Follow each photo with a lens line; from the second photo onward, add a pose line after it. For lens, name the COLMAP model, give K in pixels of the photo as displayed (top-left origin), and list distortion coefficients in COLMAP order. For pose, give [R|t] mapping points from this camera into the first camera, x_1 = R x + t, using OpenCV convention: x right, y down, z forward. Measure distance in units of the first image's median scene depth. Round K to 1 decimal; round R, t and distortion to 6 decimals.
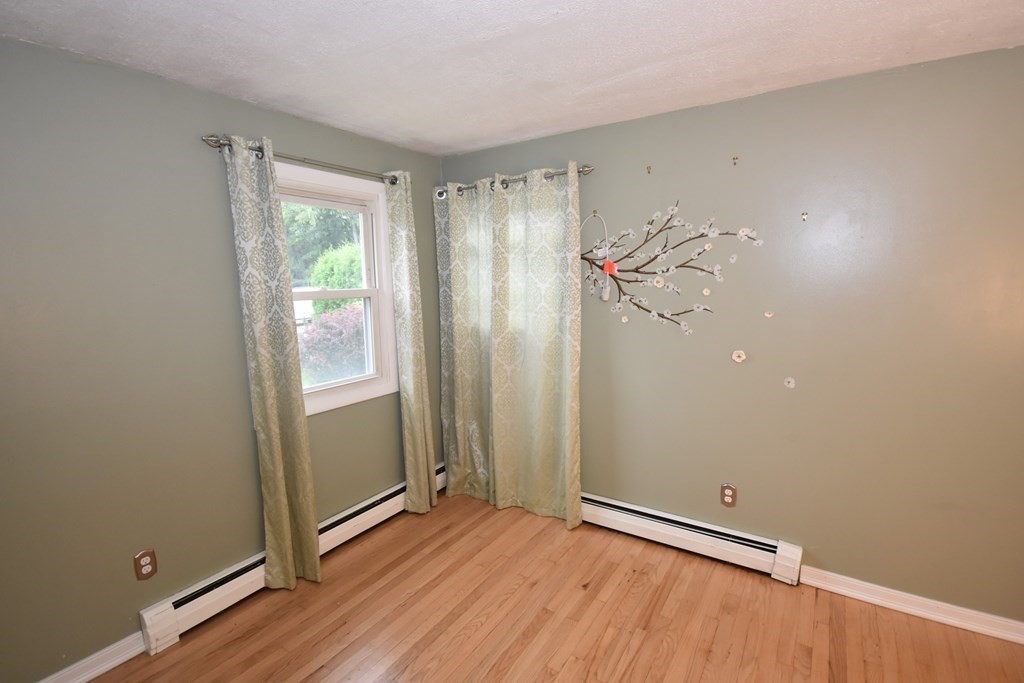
lens RADIAL K [[475.4, 0, 507.7], [0, 475.4, 350.1], [0, 0, 1]] dist [0.000282, -0.000019]
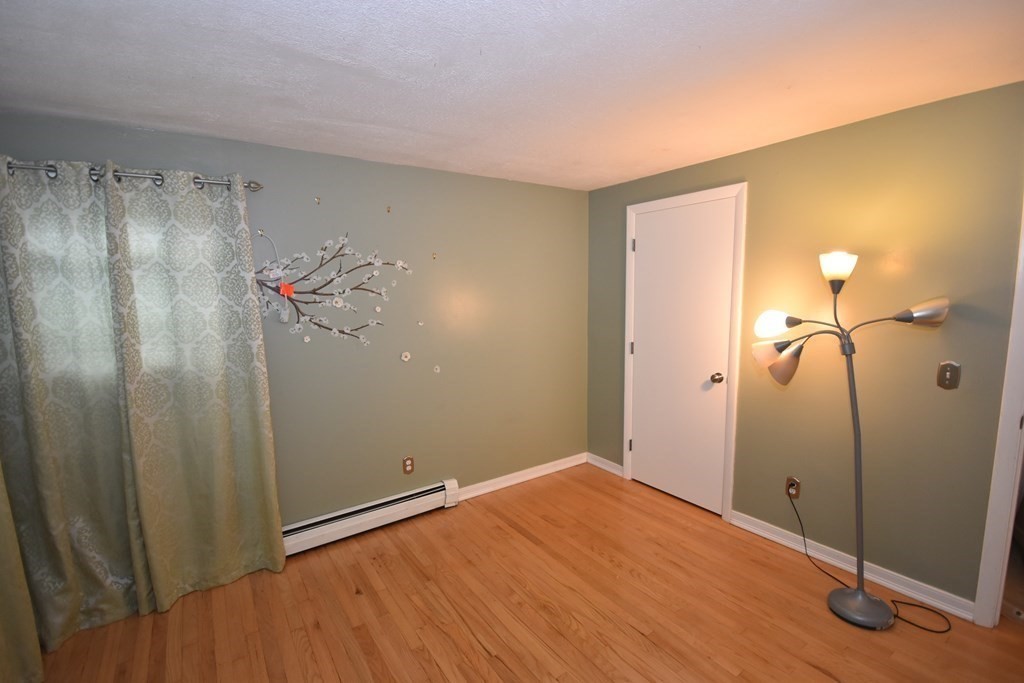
lens RADIAL K [[461.7, 0, 511.4], [0, 461.7, 350.1], [0, 0, 1]] dist [0.001141, -0.007113]
pose [[0.365464, -0.112263, 0.924031, -0.537707], [0.156144, 0.986028, 0.058038, -0.030680], [-0.917636, 0.123071, 0.377886, 0.221592]]
